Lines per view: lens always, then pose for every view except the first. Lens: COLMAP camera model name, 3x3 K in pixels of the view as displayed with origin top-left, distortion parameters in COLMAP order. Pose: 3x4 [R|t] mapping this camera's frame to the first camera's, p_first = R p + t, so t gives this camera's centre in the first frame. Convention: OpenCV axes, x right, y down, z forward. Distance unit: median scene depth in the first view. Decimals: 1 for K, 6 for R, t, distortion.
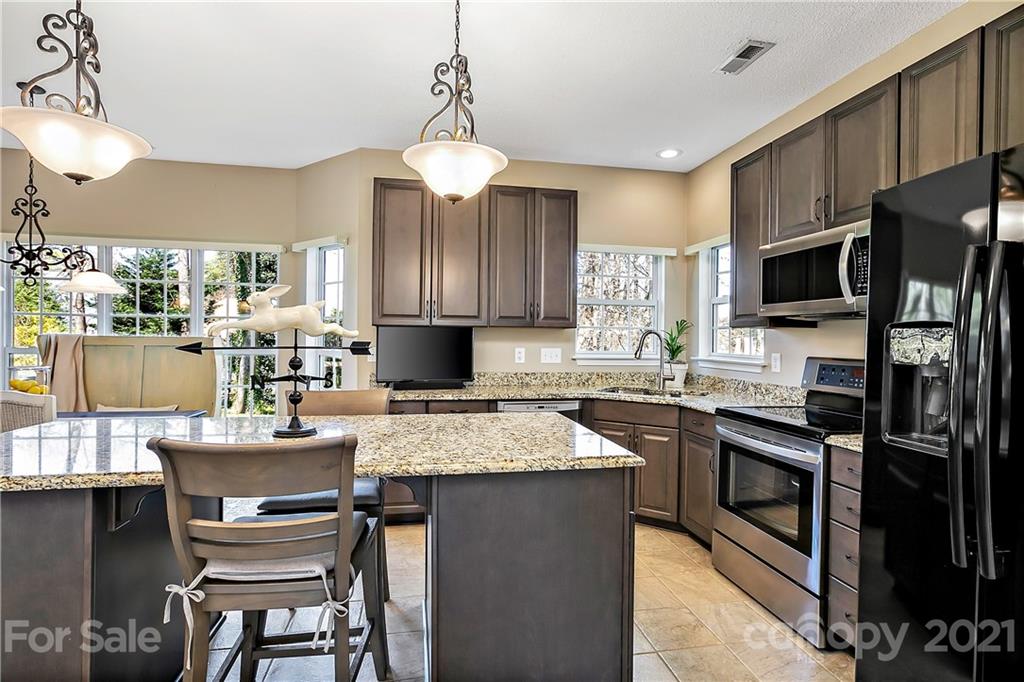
lens RADIAL K [[499.0, 0, 510.7], [0, 499.0, 340.7], [0, 0, 1]] dist [-0.000238, 0.000793]
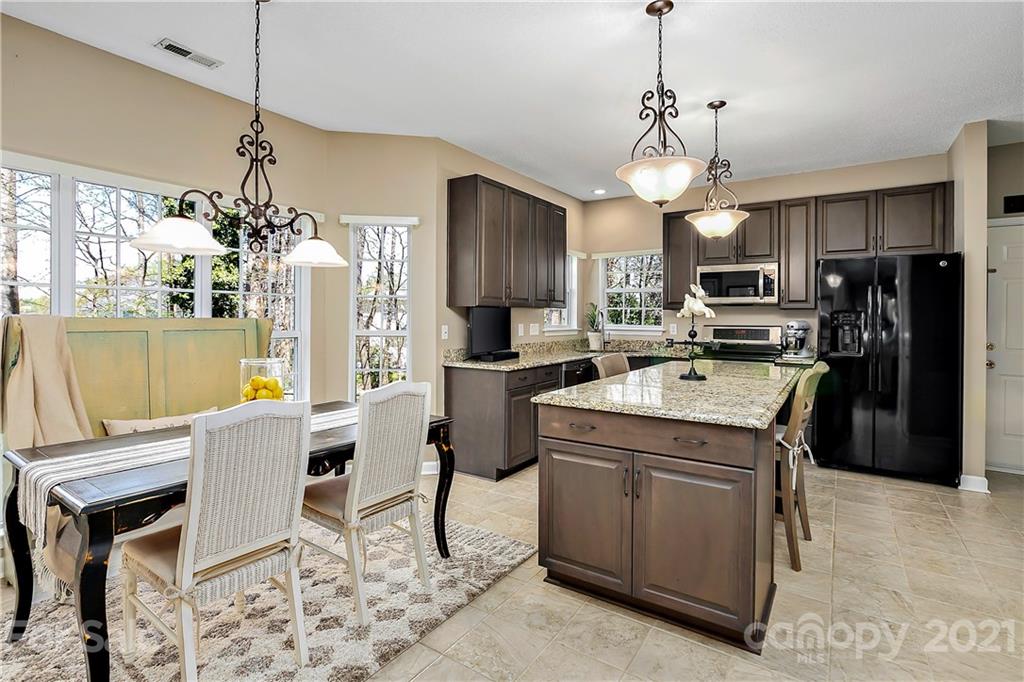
lens RADIAL K [[499.0, 0, 506.4], [0, 499.0, 315.9], [0, 0, 1]] dist [-0.000238, 0.000793]
pose [[0.702998, -0.007507, 0.711152, -1.233940], [0.009021, 0.999958, 0.001638, -0.011528], [-0.711134, 0.005264, 0.703037, 0.198841]]
